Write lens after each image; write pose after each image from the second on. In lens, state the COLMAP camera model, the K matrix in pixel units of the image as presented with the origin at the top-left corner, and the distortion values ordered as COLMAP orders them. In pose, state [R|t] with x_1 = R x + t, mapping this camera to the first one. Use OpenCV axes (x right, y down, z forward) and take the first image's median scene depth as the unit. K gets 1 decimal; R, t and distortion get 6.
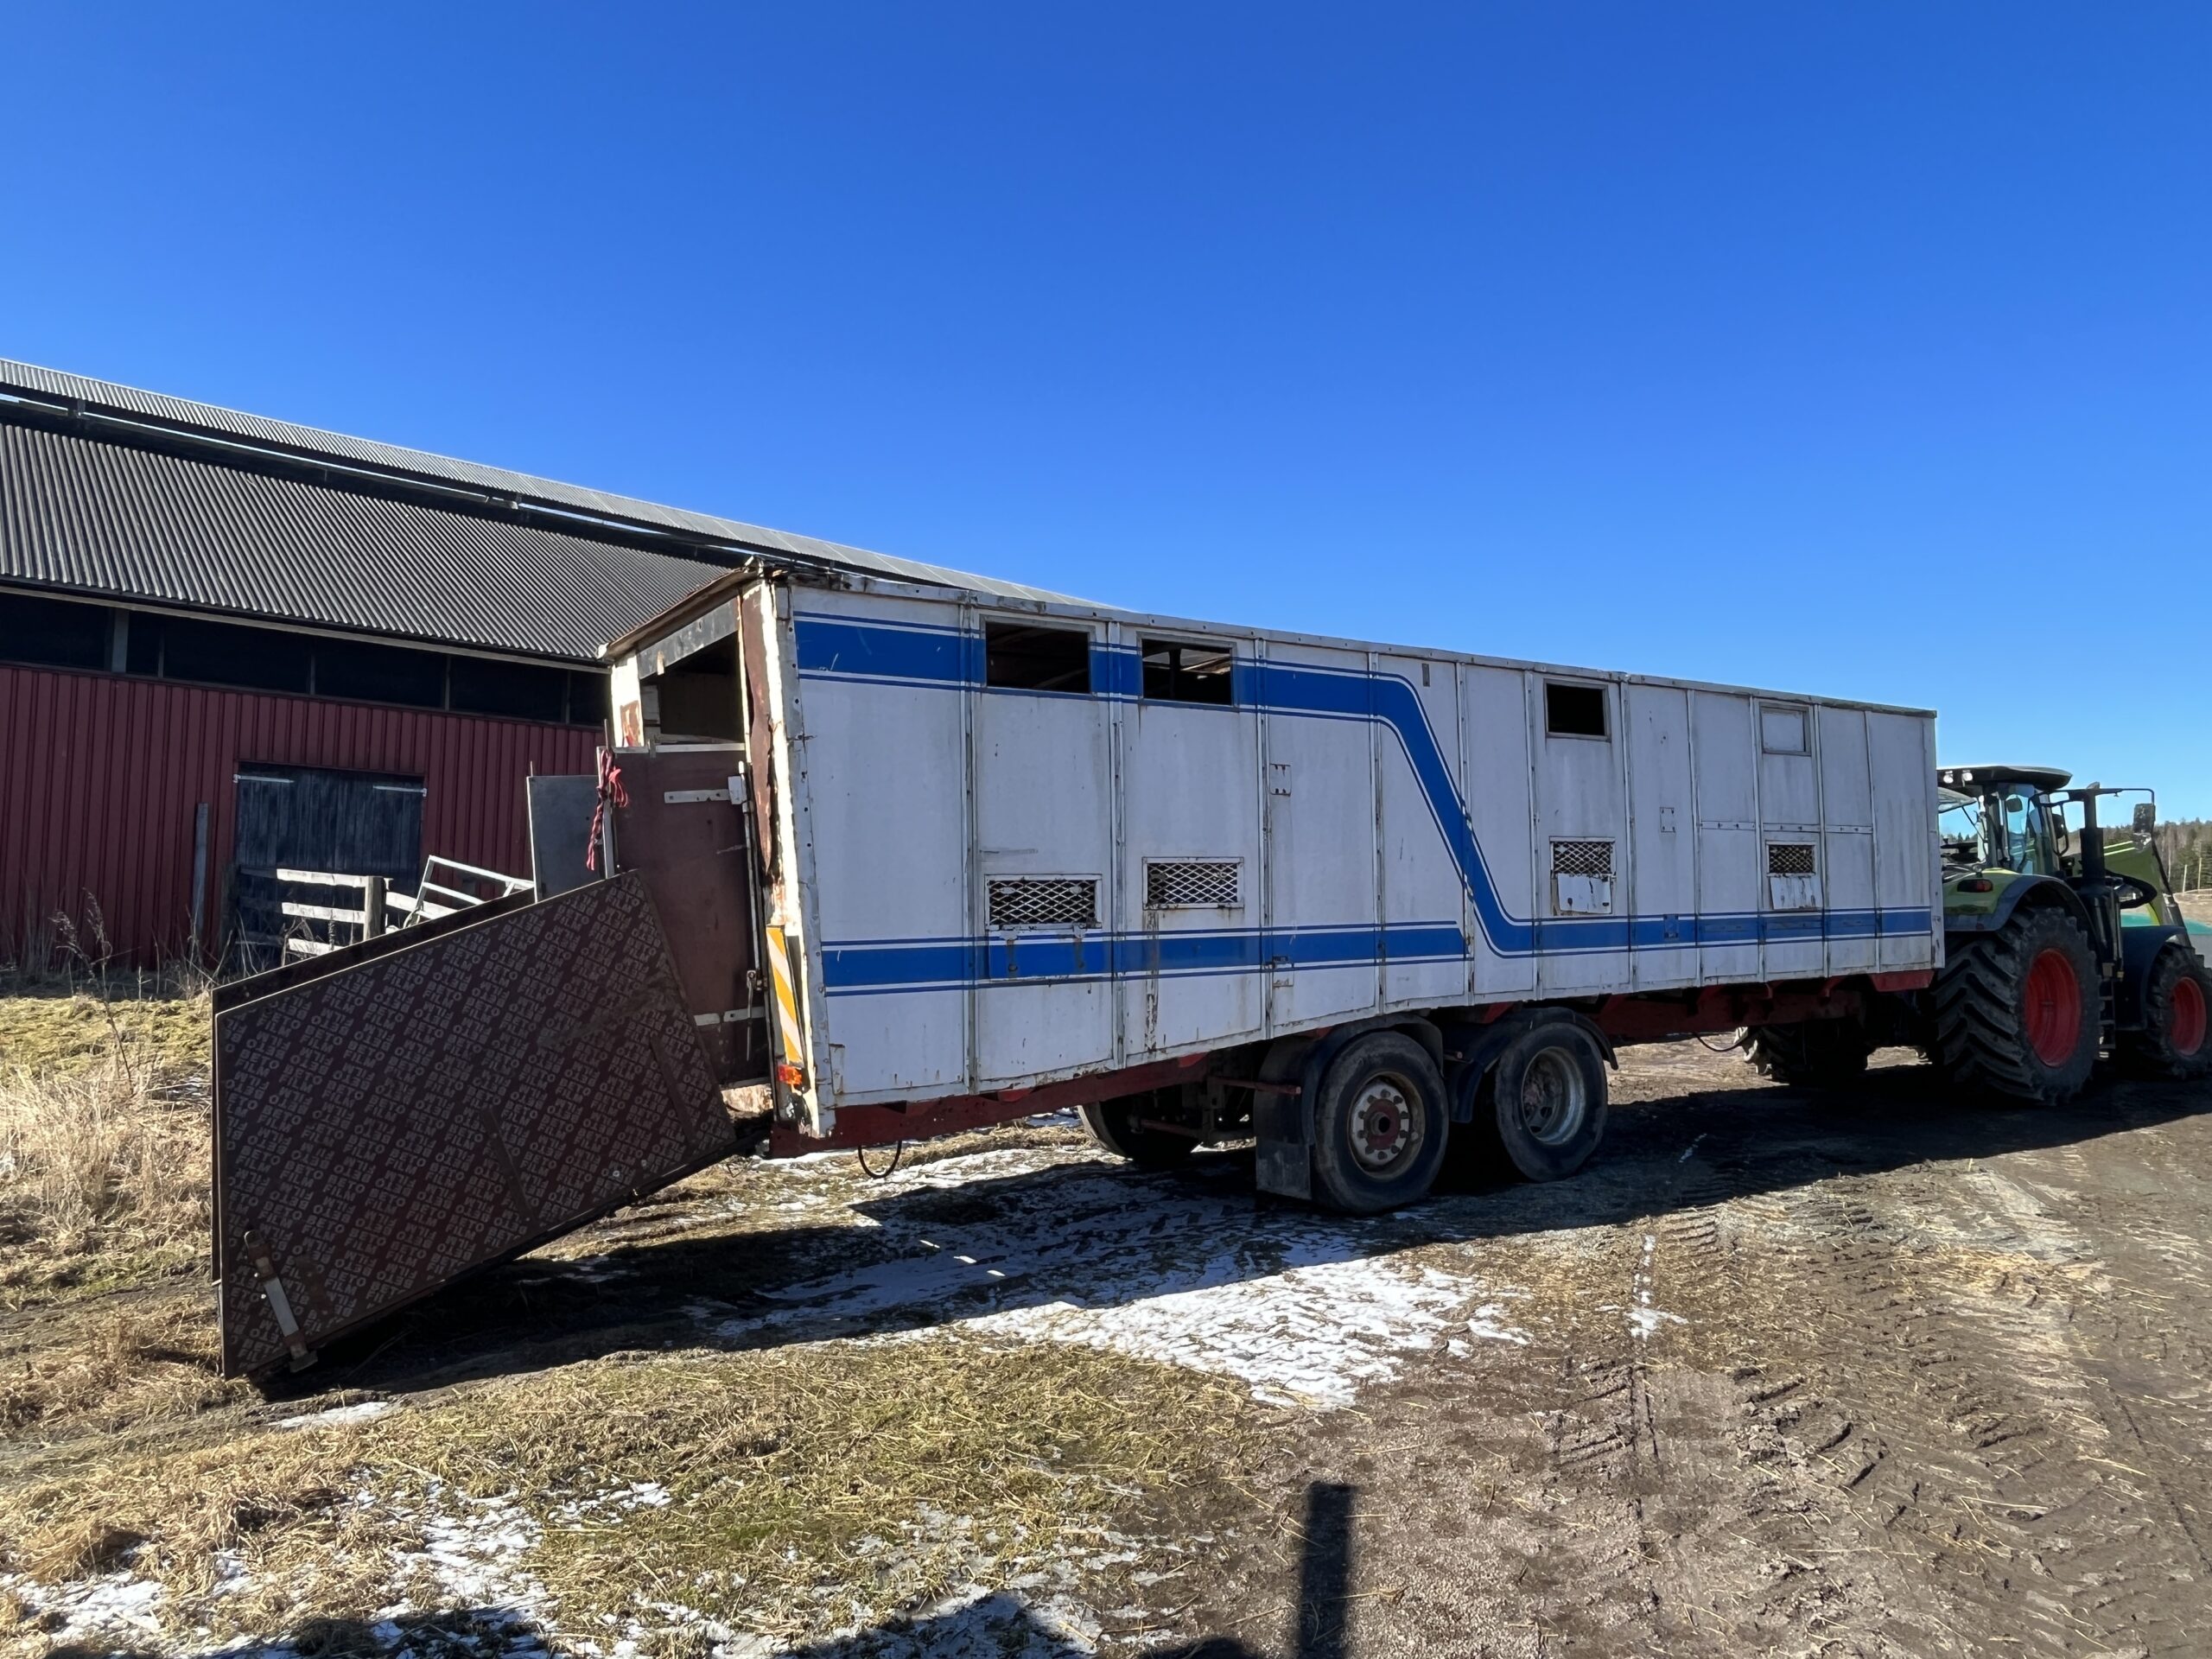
lens RADIAL K [[1357.3, 0, 1105.4], [0, 1357.3, 838.9], [0, 0, 1]] dist [0.001424, -0.004003]
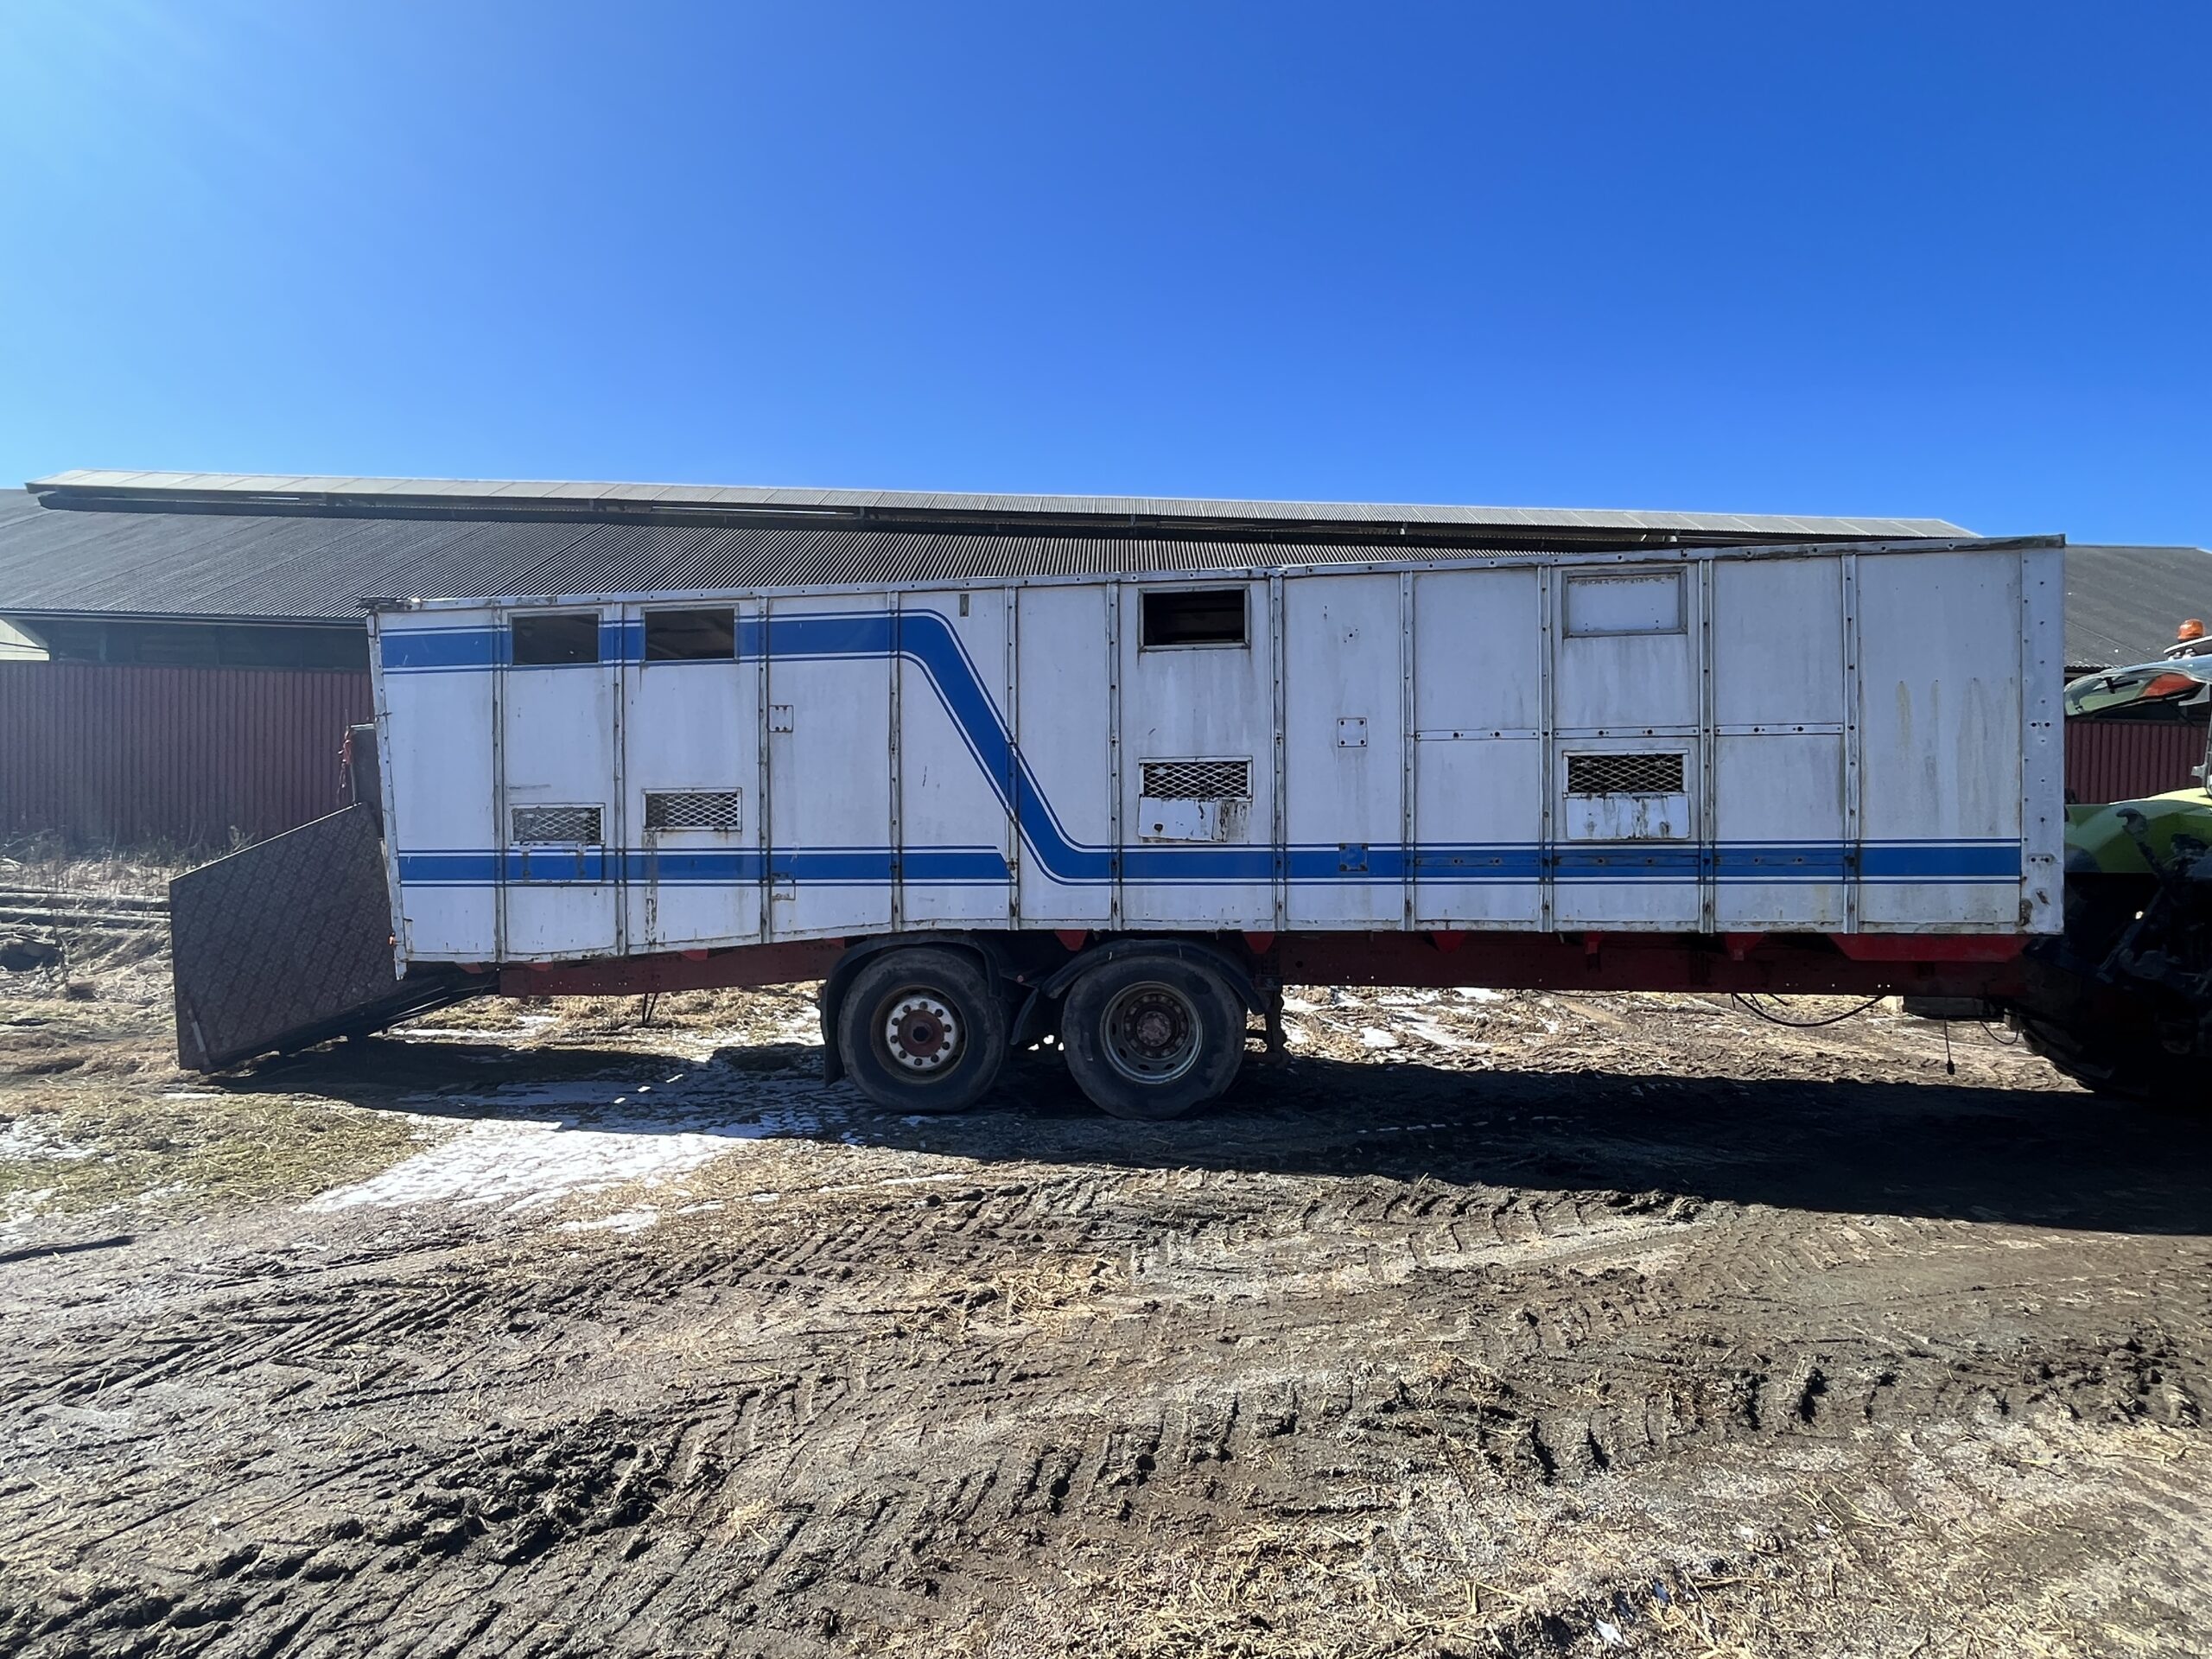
lens RADIAL K [[1174.6, 0, 1104.9], [0, 1174.6, 816.1], [0, 0, 1]] dist [-0.002556, 0.000203]
pose [[0.752193, 0.005817, -0.658917, 0.974933], [0.027236, 0.998832, 0.039910, 0.006129], [0.658380, -0.047966, 0.751156, 0.430611]]
